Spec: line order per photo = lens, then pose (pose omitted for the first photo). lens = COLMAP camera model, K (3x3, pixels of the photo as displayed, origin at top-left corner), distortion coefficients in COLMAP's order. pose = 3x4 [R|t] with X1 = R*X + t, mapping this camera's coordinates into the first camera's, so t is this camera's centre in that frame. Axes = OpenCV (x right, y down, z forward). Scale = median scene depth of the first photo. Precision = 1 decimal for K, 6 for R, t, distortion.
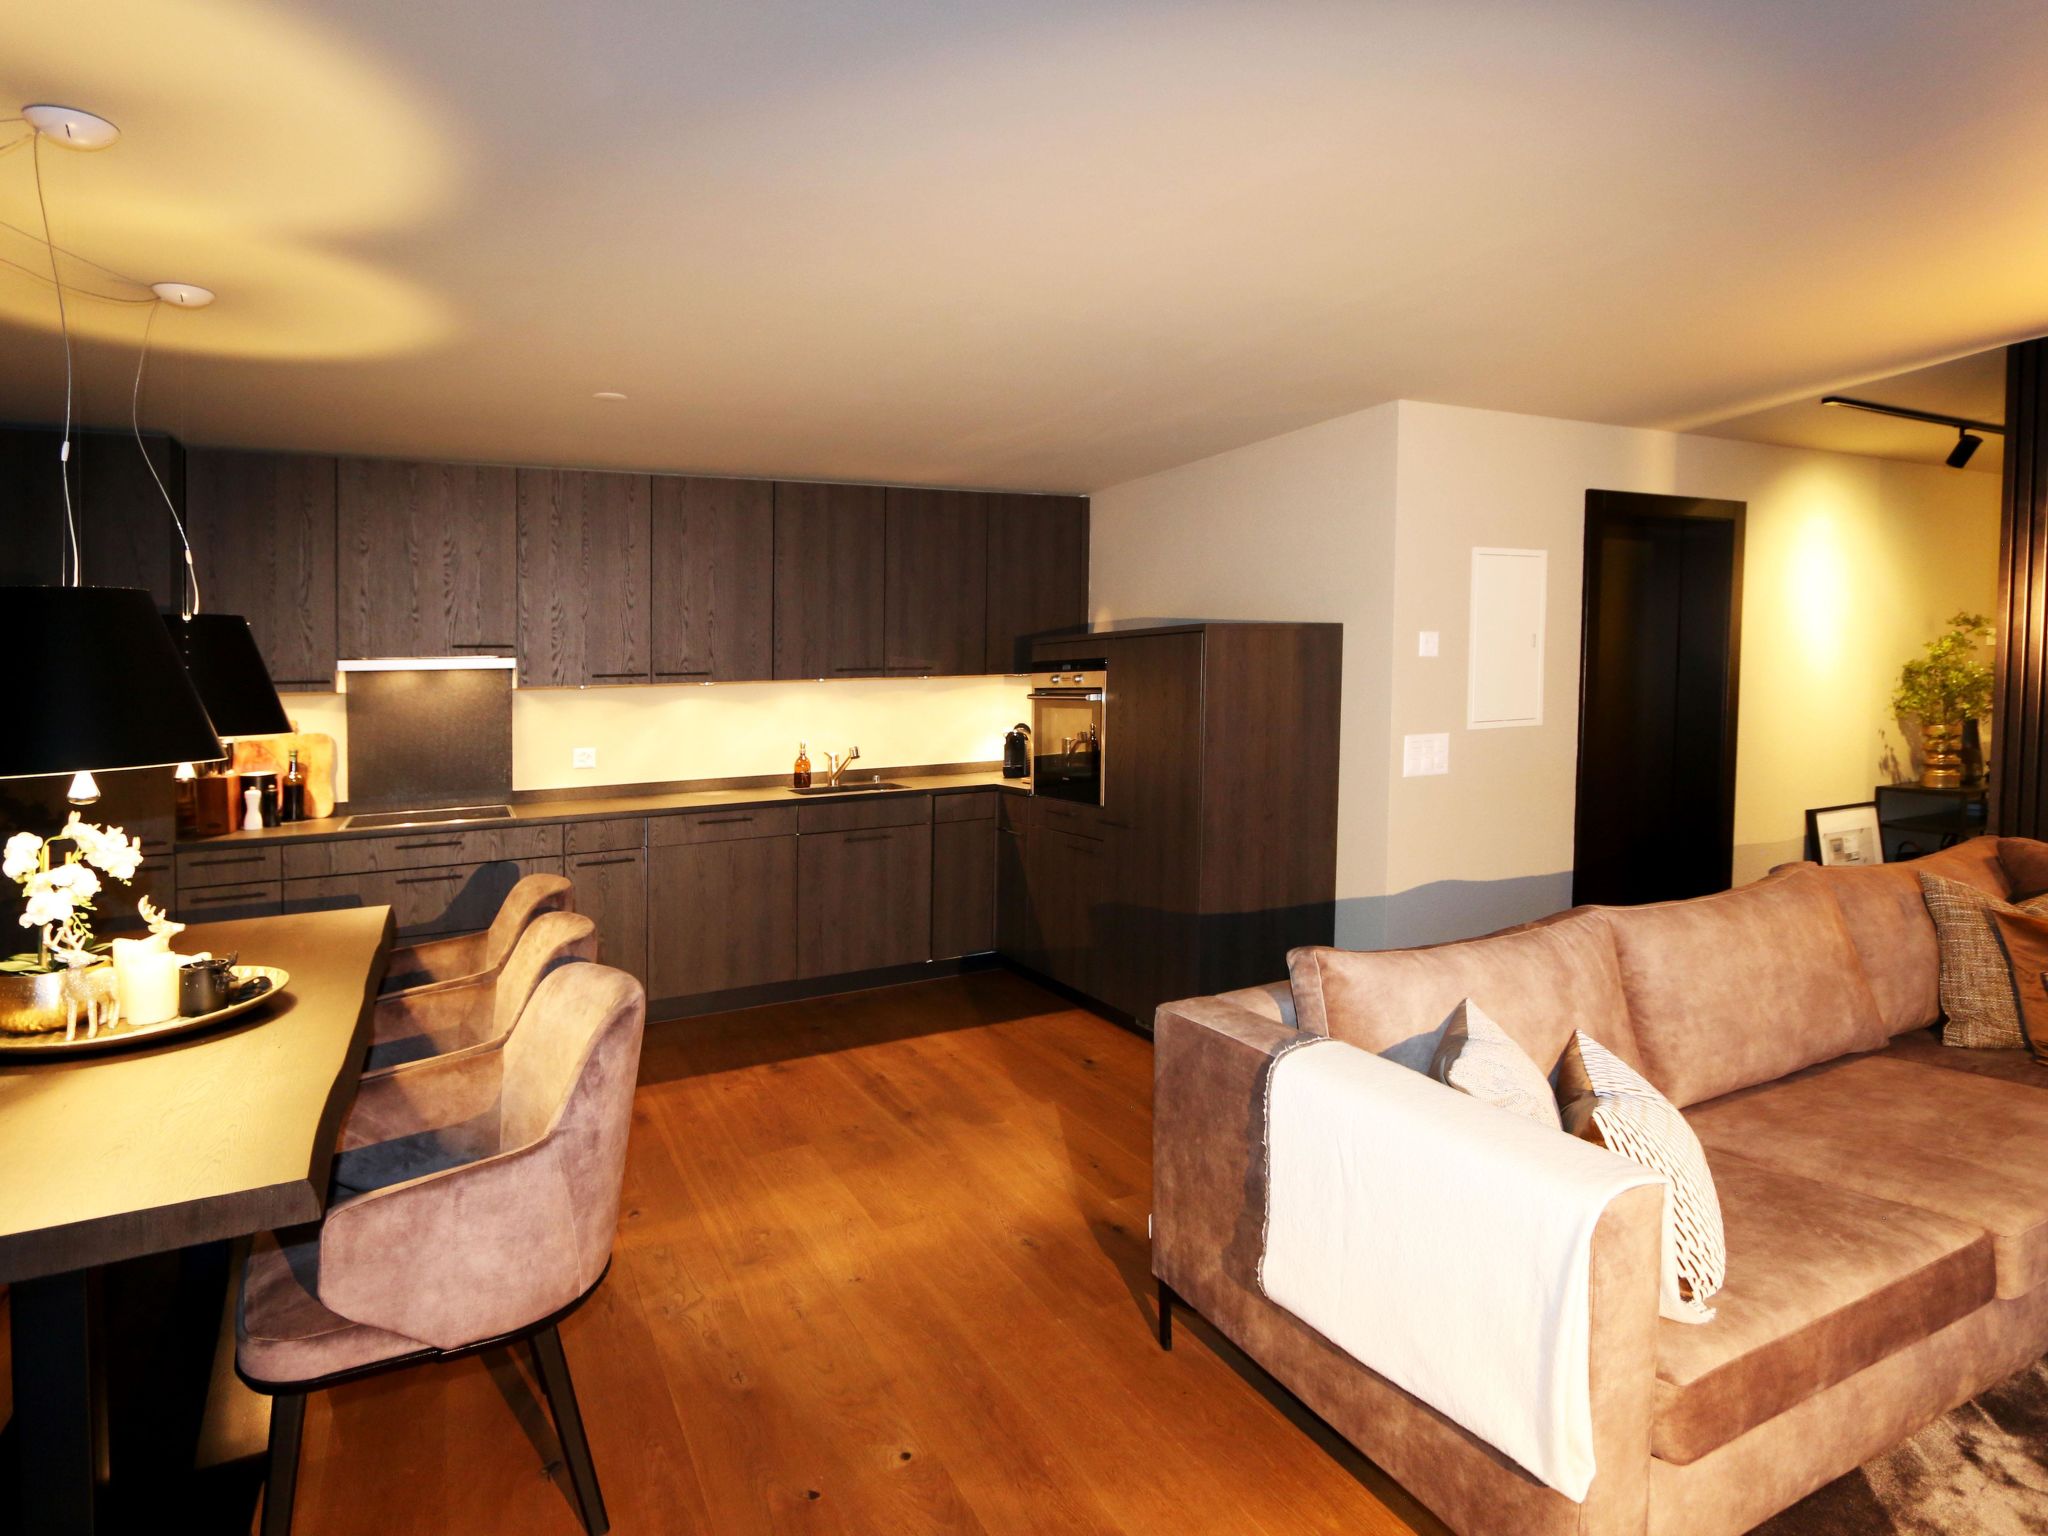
lens RADIAL K [[1136.1, 0, 1147.4], [0, 1136.1, 643.8], [0, 0, 1]] dist [-0.010597, -0.000390]
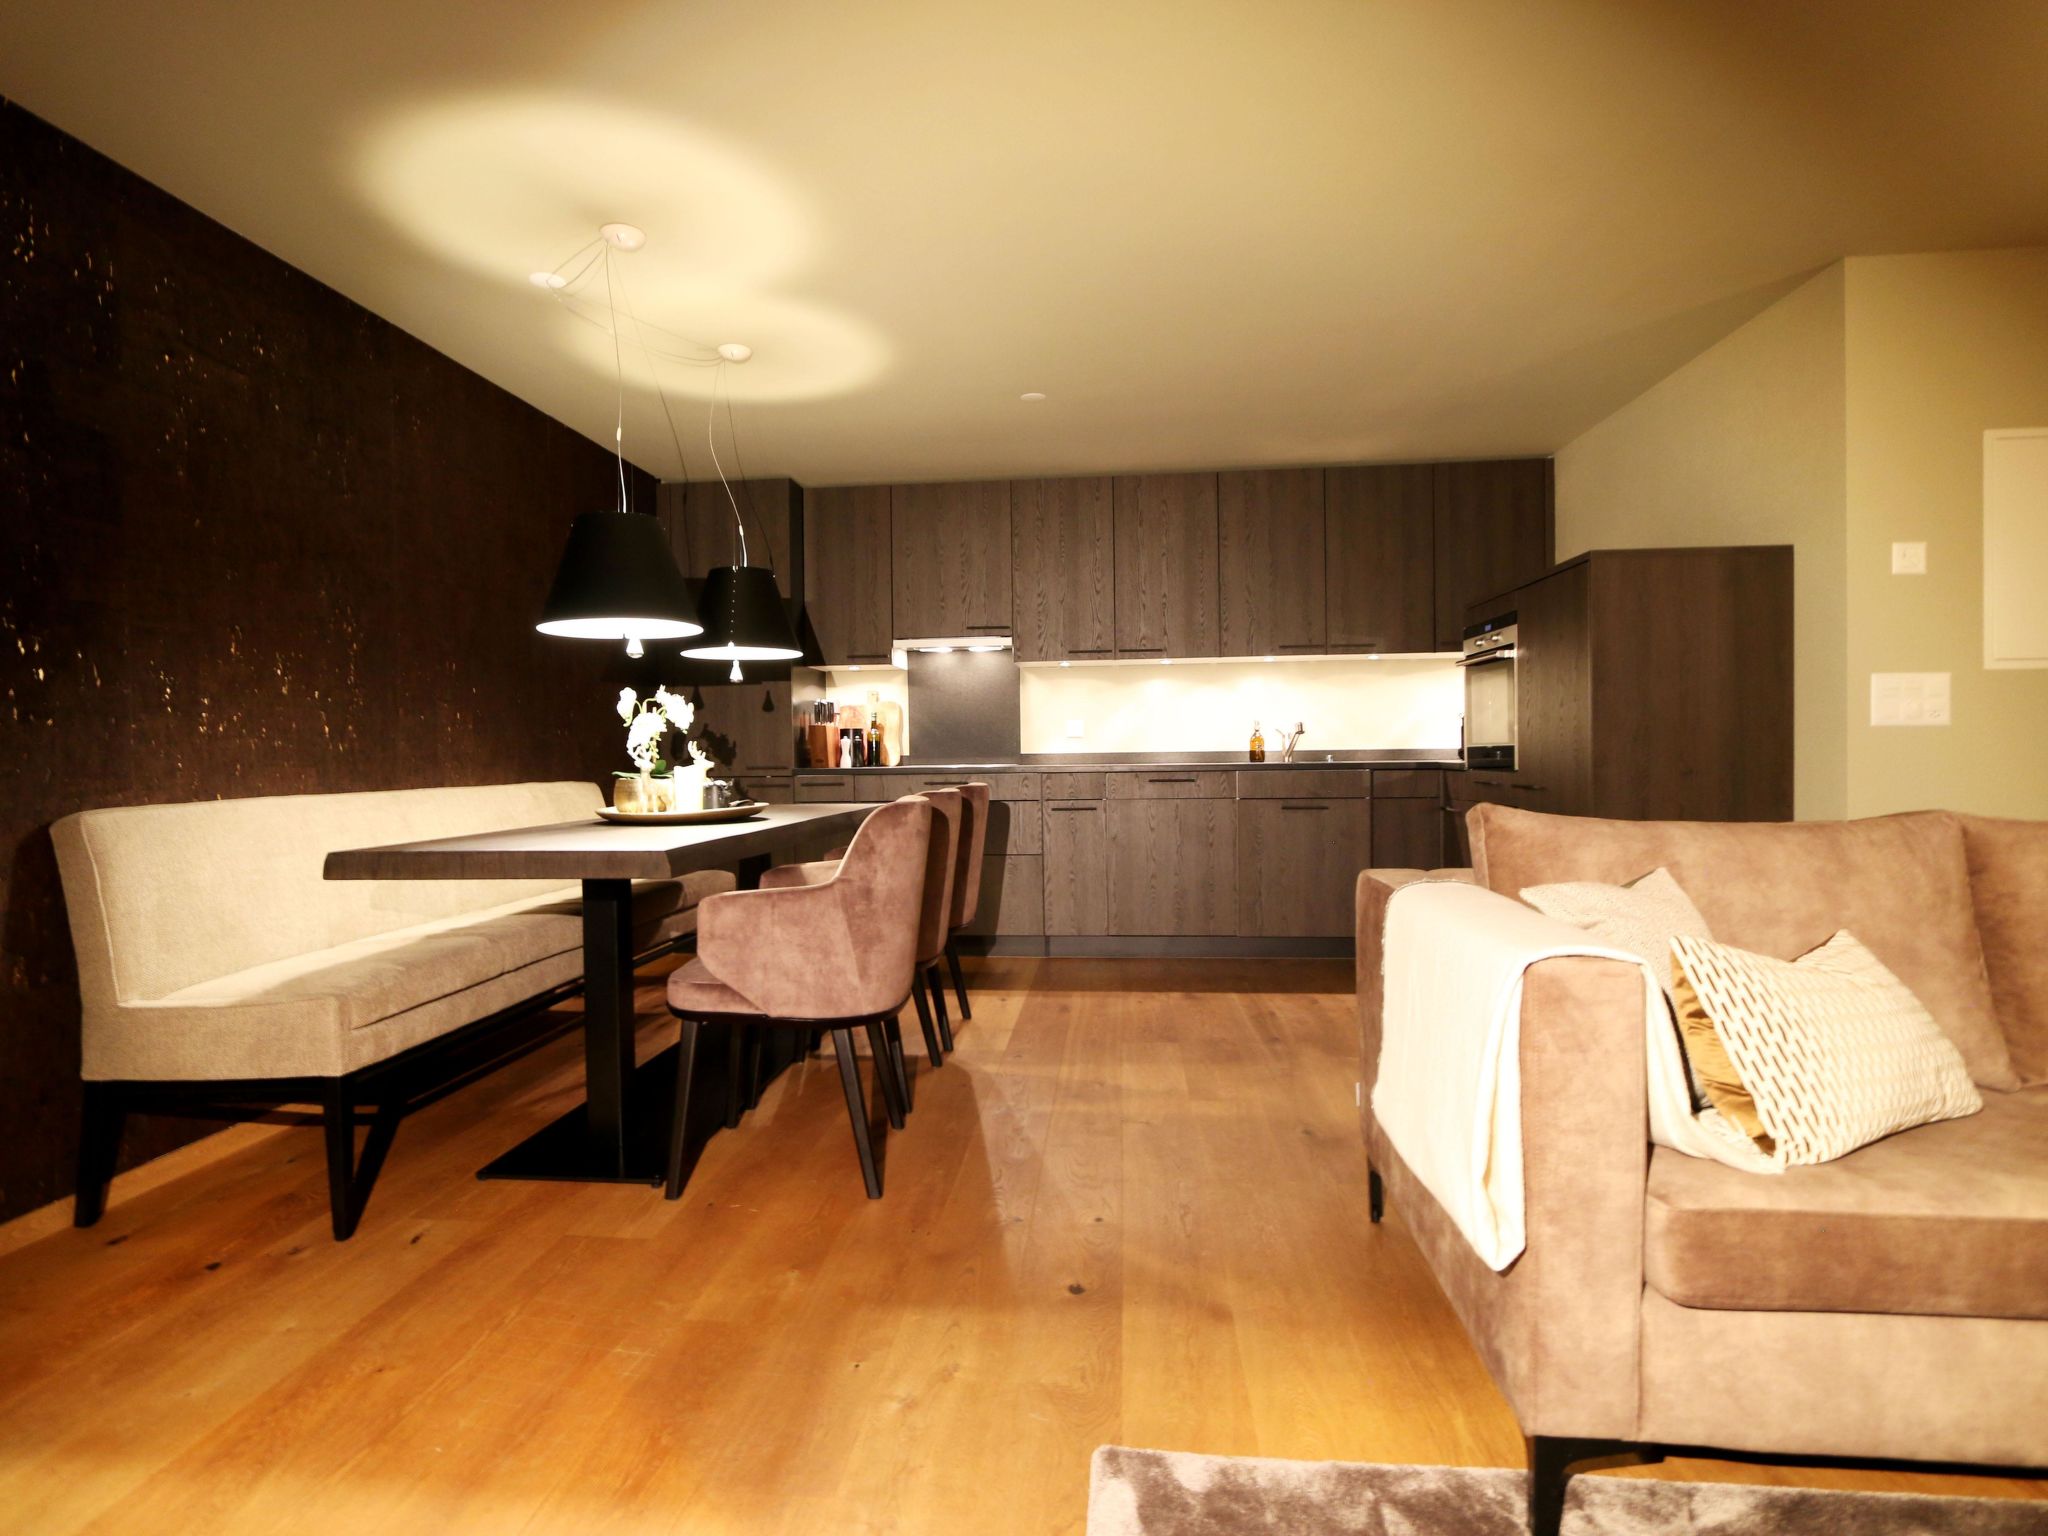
lens RADIAL K [[1169.1, 0, 1020.3], [0, 1169.1, 673.0], [0, 0, 1]] dist [-0.021821, 0.001122]
pose [[0.811234, -0.017555, -0.584458, 0.199842], [0.004714, 0.999713, -0.023486, 0.089355], [0.584703, 0.016298, 0.811084, -0.008422]]
